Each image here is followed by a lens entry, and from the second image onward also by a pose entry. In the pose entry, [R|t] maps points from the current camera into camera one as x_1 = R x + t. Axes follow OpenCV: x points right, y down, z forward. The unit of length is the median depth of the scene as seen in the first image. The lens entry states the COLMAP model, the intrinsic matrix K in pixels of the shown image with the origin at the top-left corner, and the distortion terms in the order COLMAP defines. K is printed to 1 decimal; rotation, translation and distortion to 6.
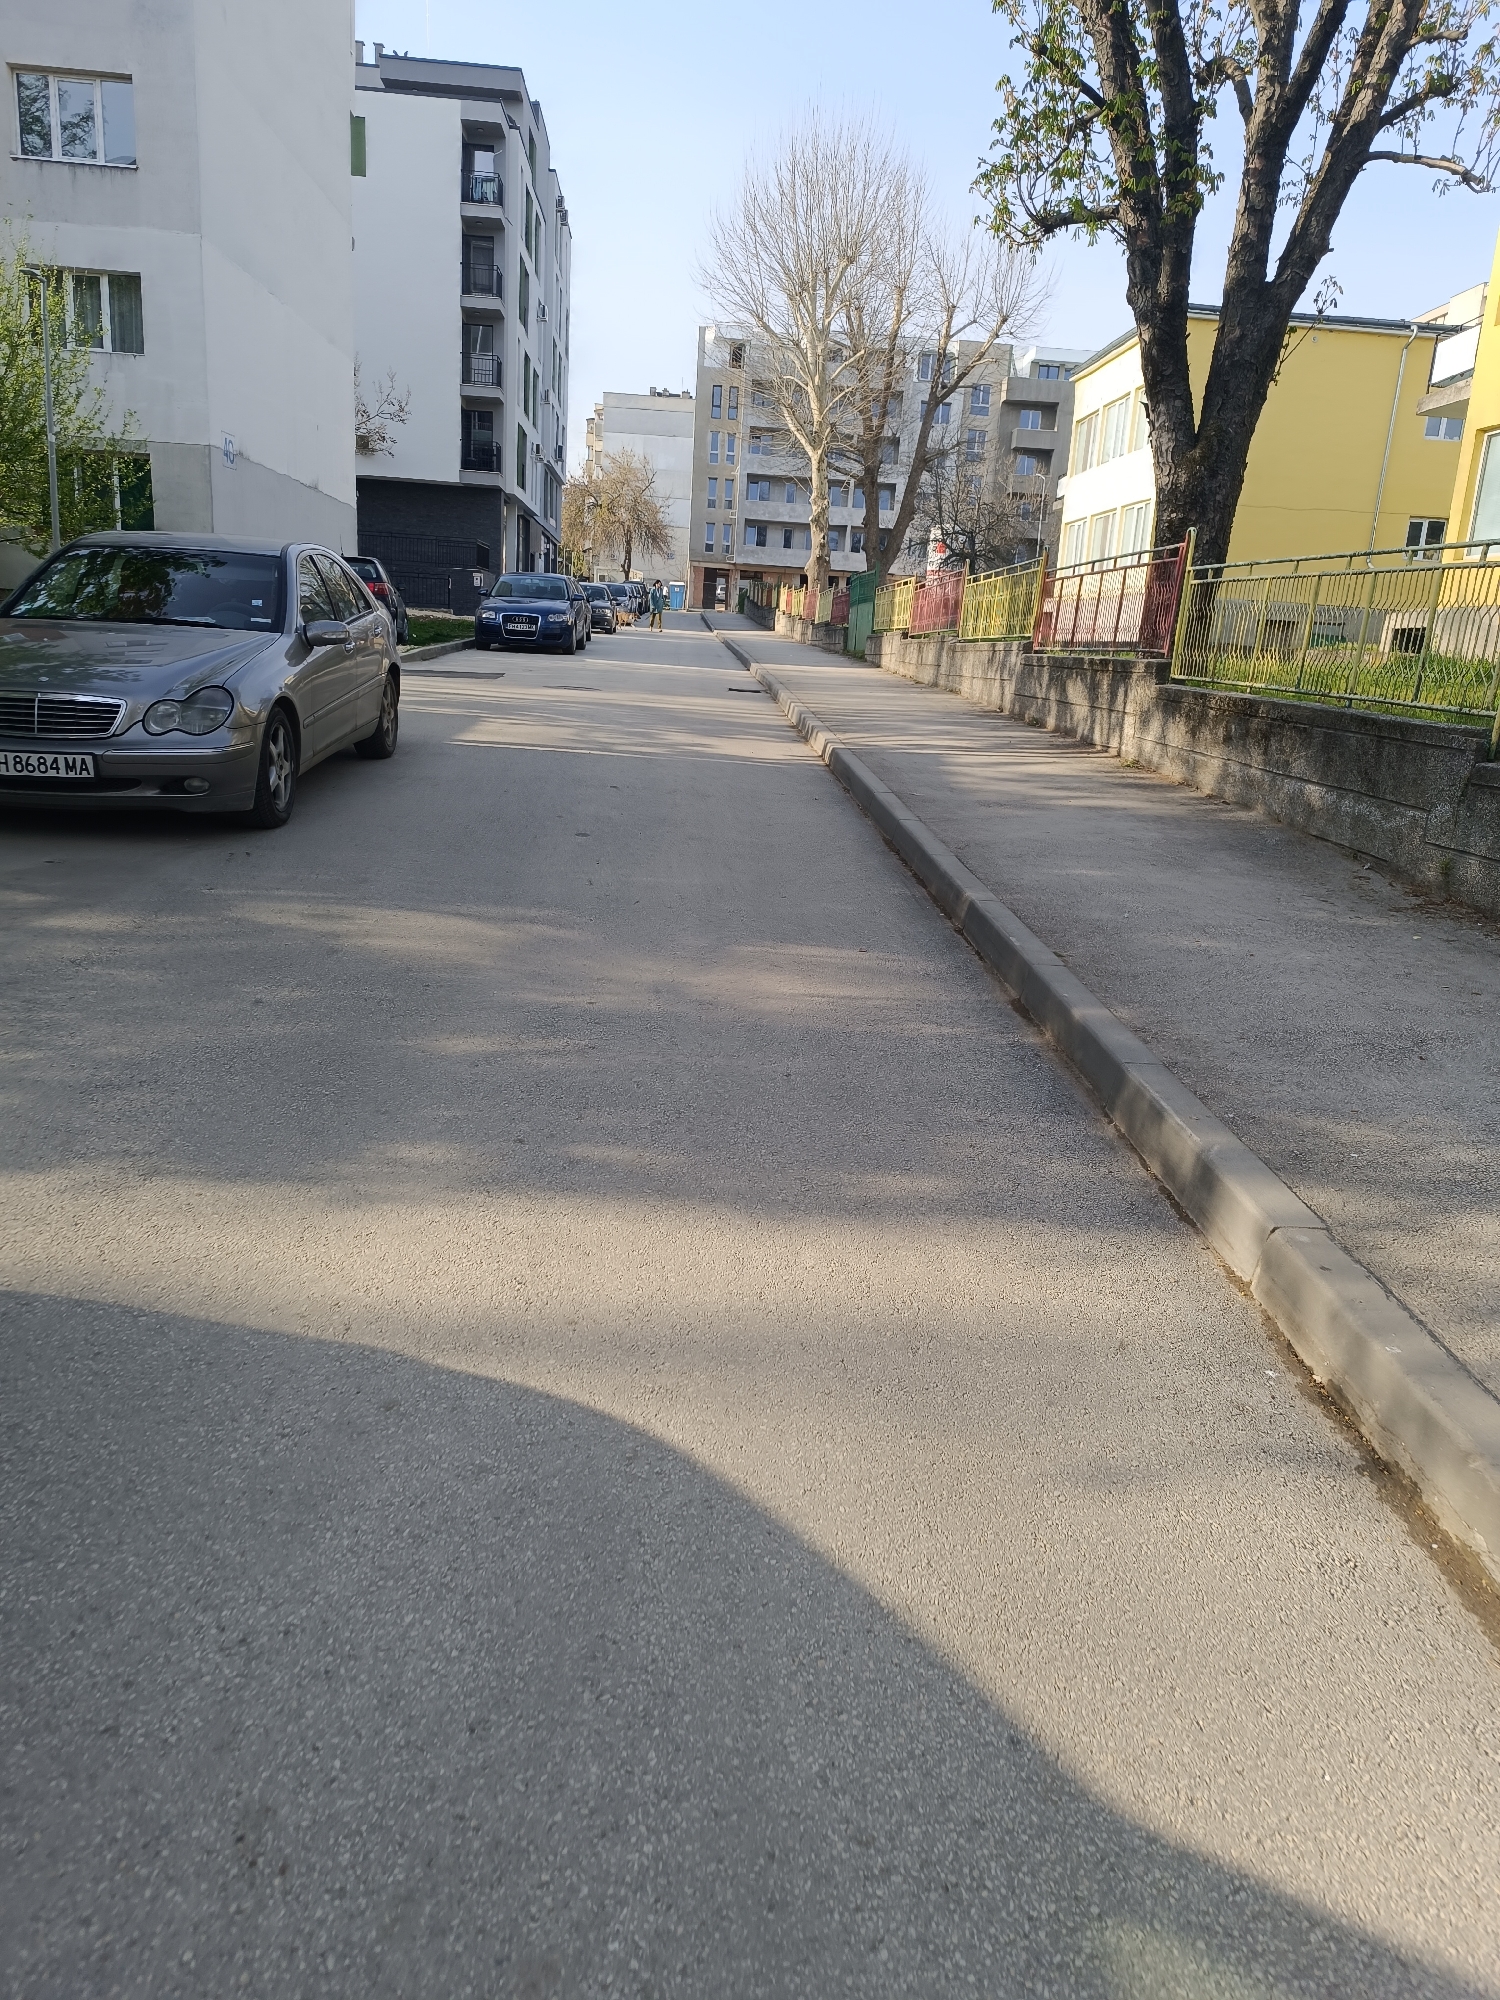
lens RADIAL K [[1405.7, 0, 741.2], [0, 1405.7, 954.5], [0, 0, 1]] dist [0.089890, -0.001745]
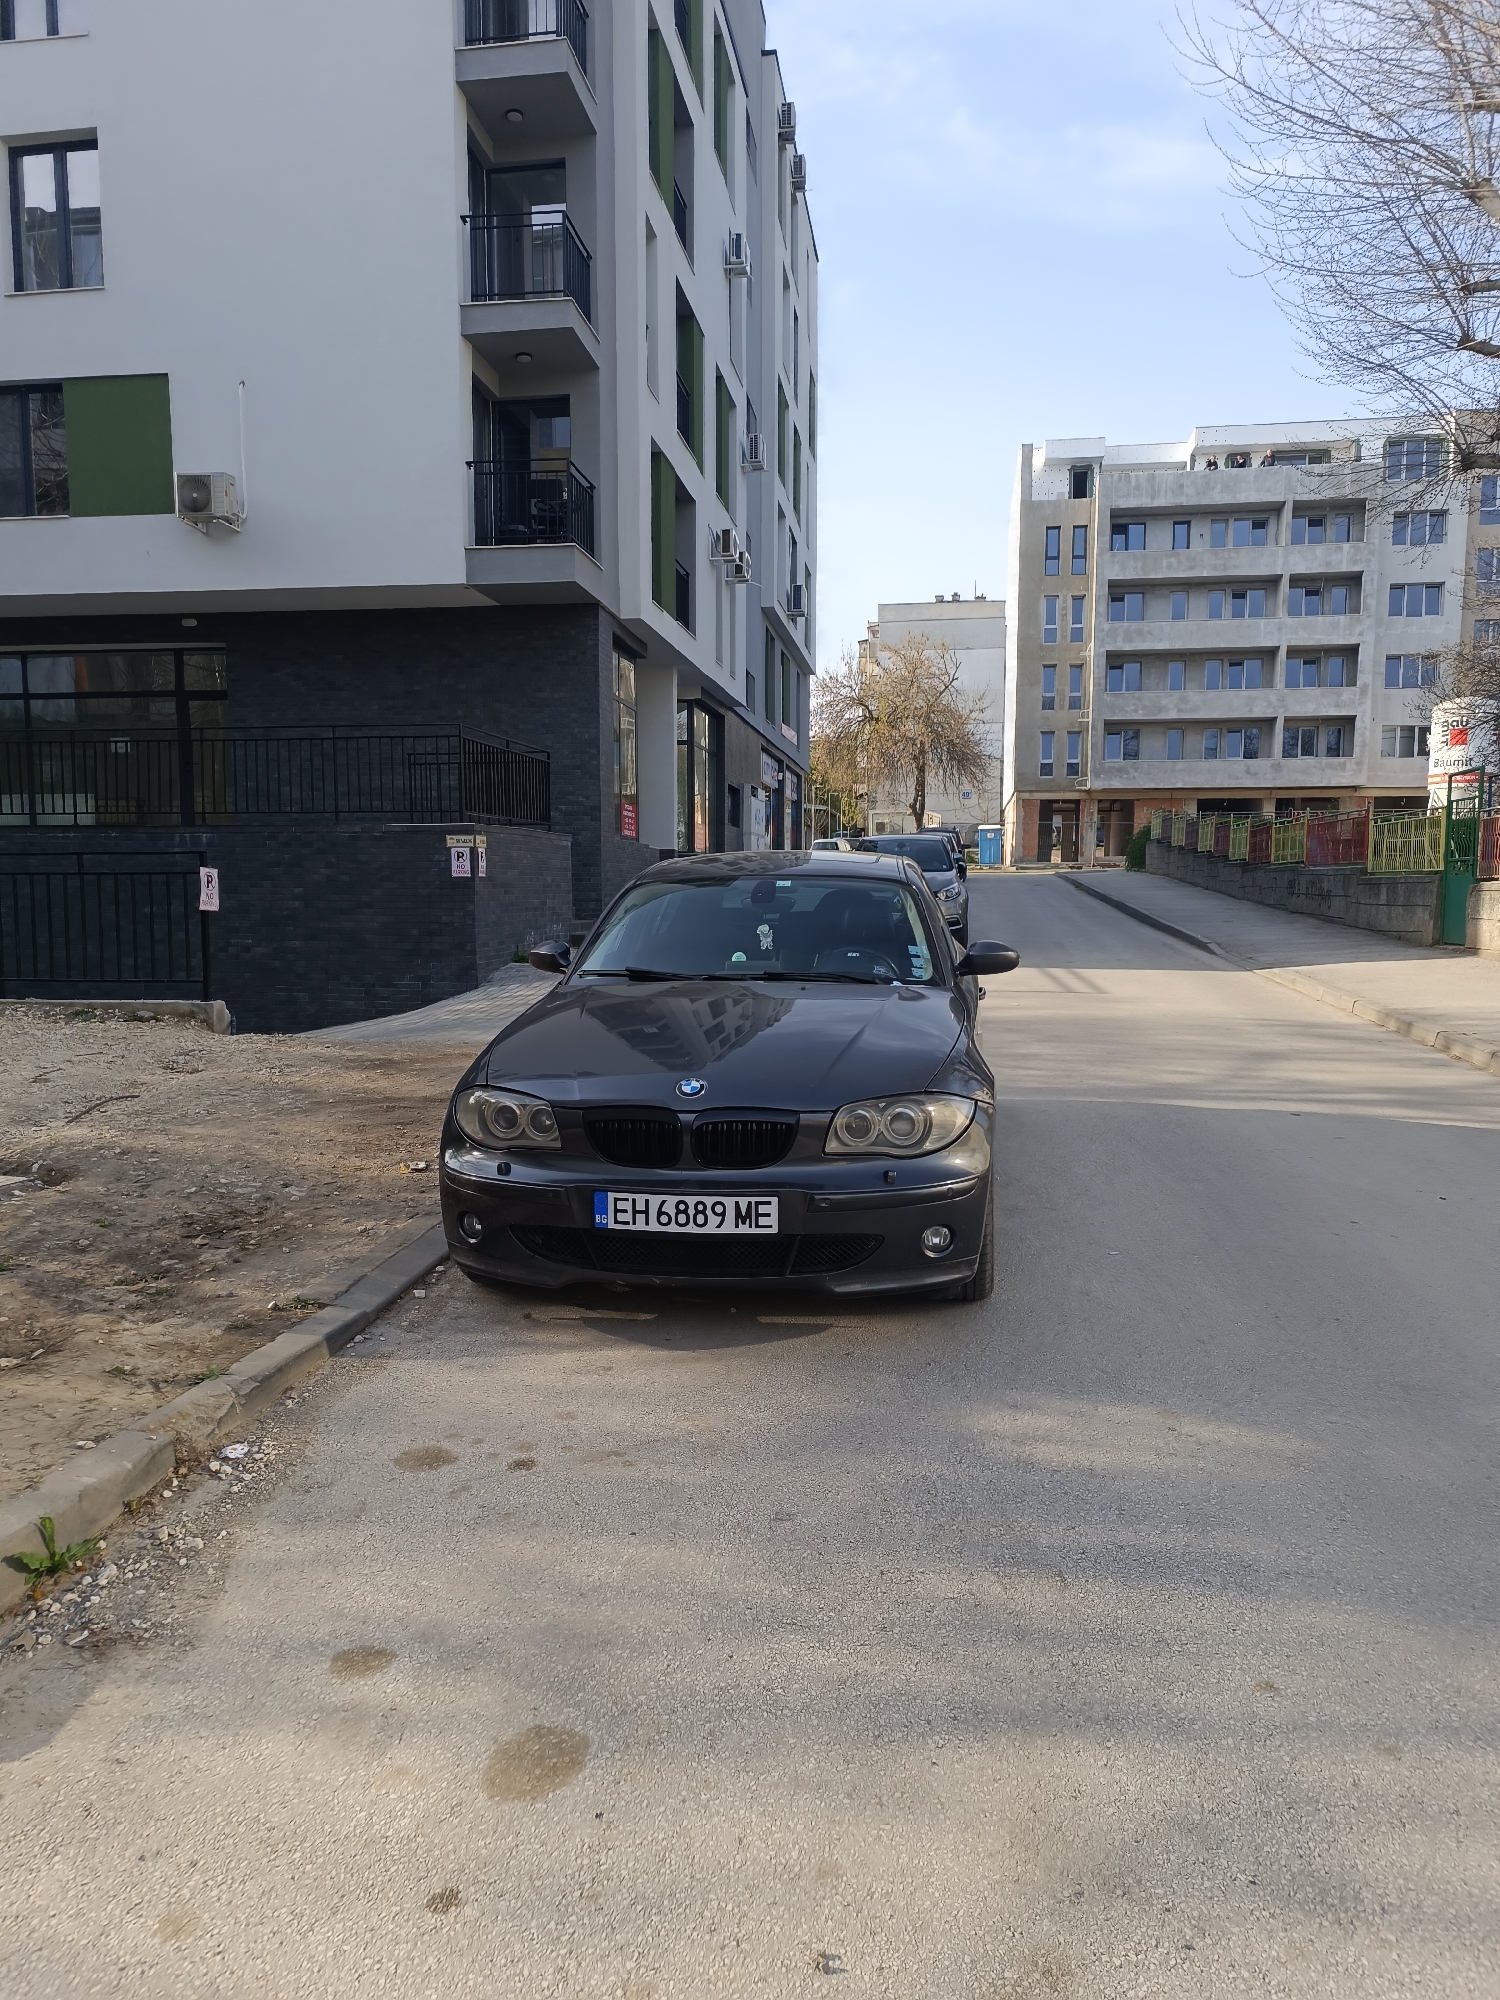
lens RADIAL K [[1396.5, 0, 759.5], [0, 1396.5, 1037.2], [0, 0, 1]] dist [0.032740, -0.040292]
pose [[0.981735, -0.037772, -0.186469, -0.052079], [0.016814, 0.993484, -0.112723, -0.138369], [0.189511, 0.107529, 0.975973, 0.524837]]
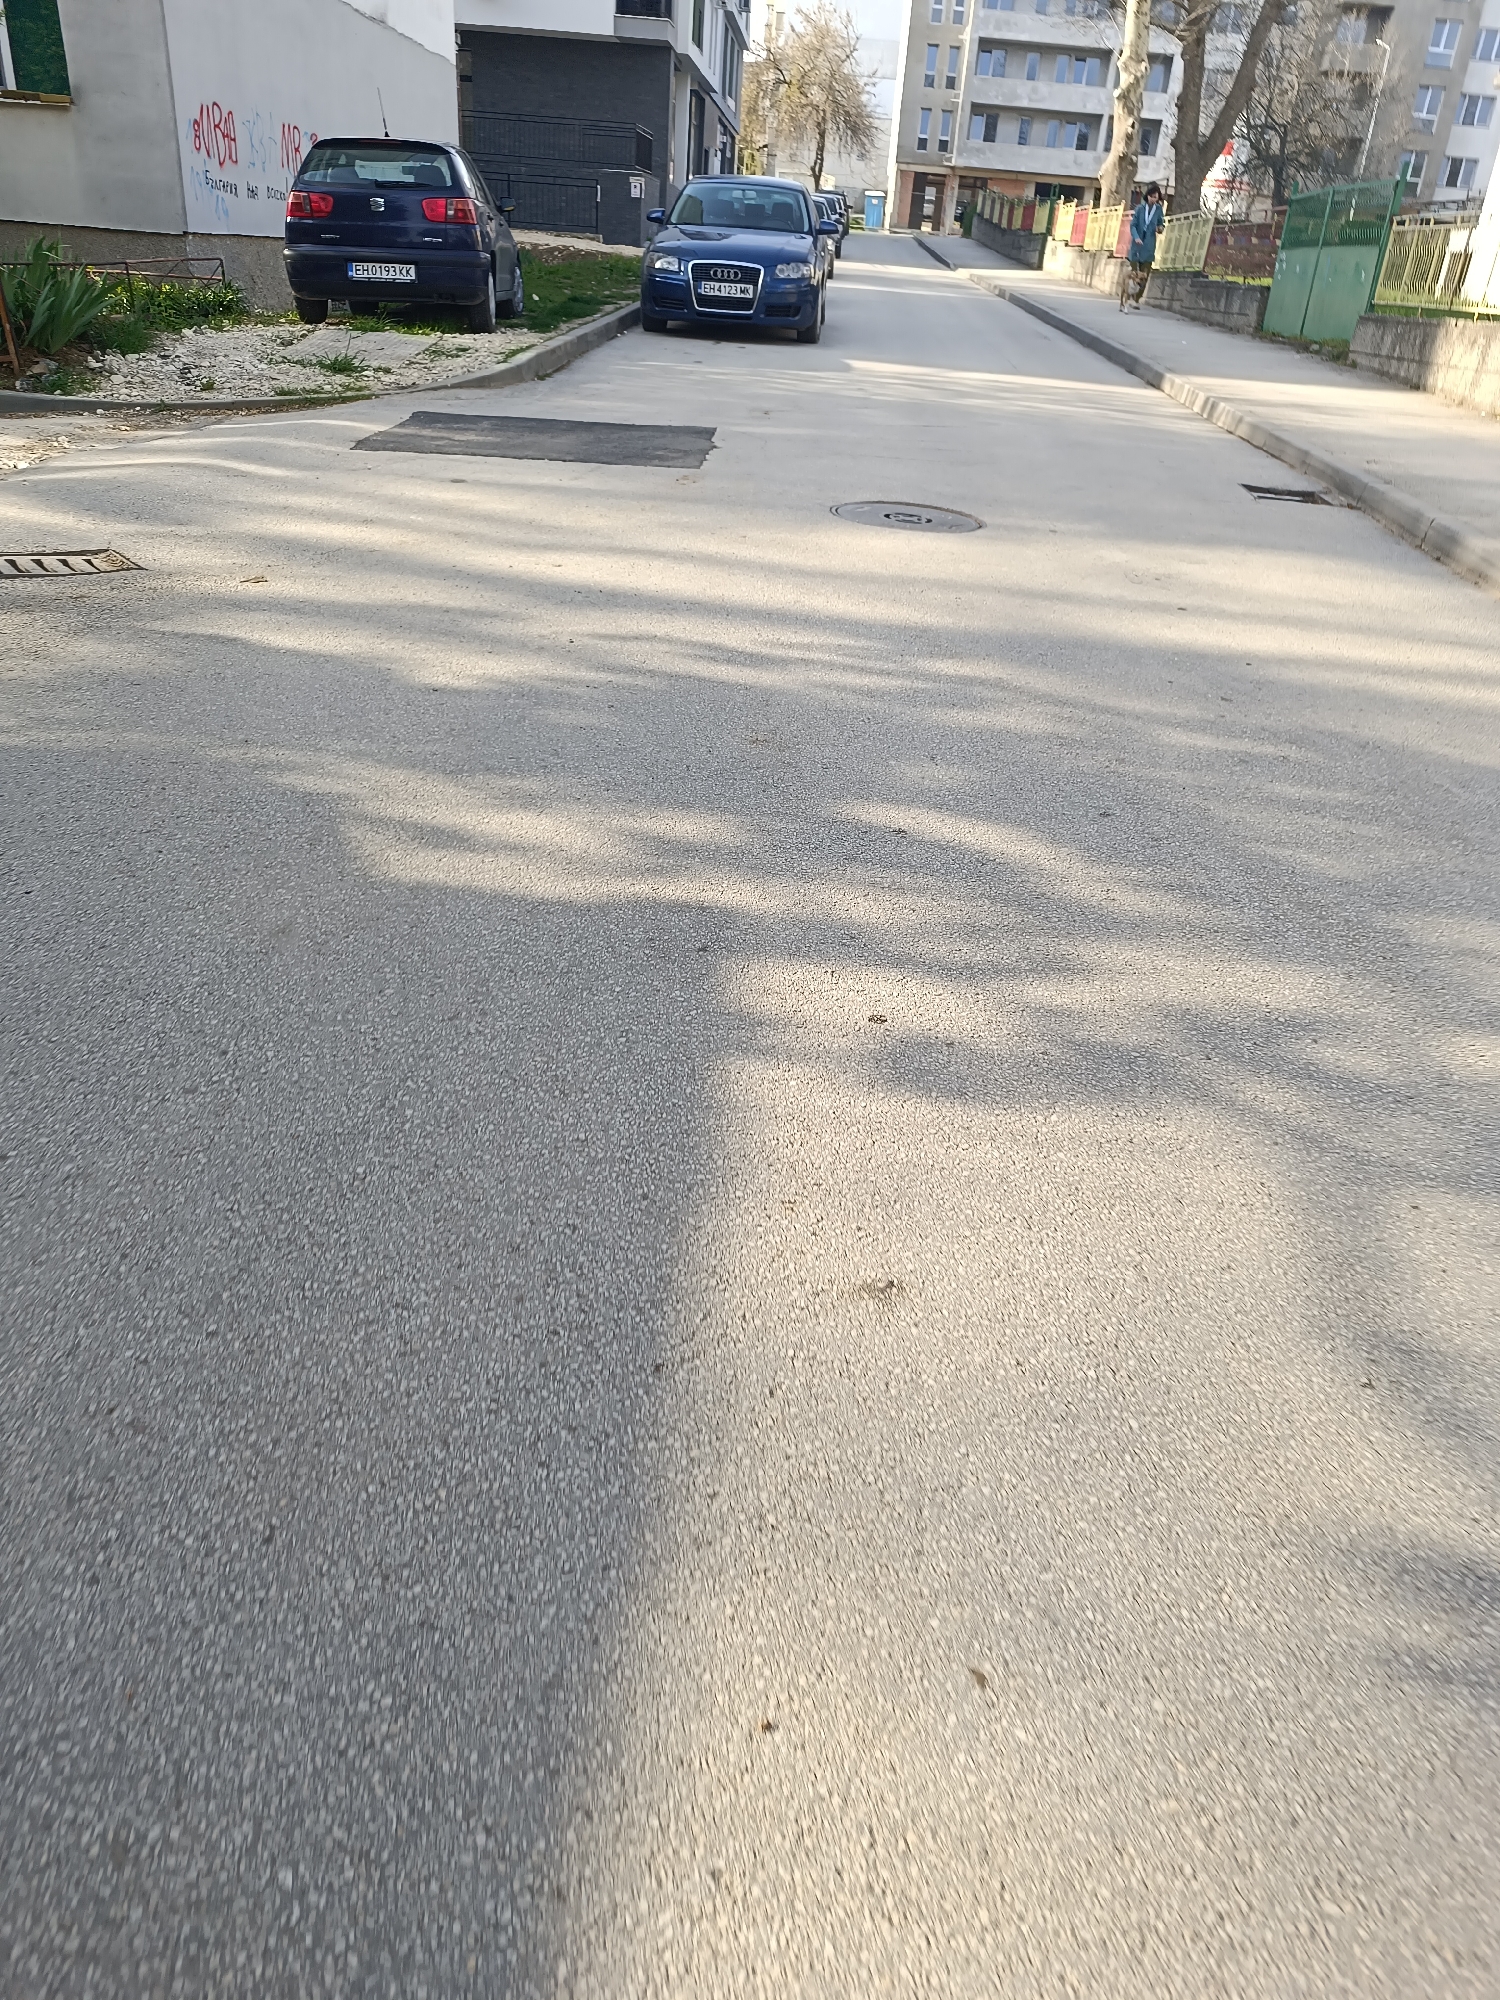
lens RADIAL K [[1396.5, 0, 759.5], [0, 1396.5, 1037.2], [0, 0, 1]] dist [0.032740, -0.040292]
pose [[0.995047, 0.060890, -0.078571, -0.029918], [-0.036366, 0.958620, 0.282357, -0.039423], [0.092512, -0.278101, 0.956086, 0.147735]]
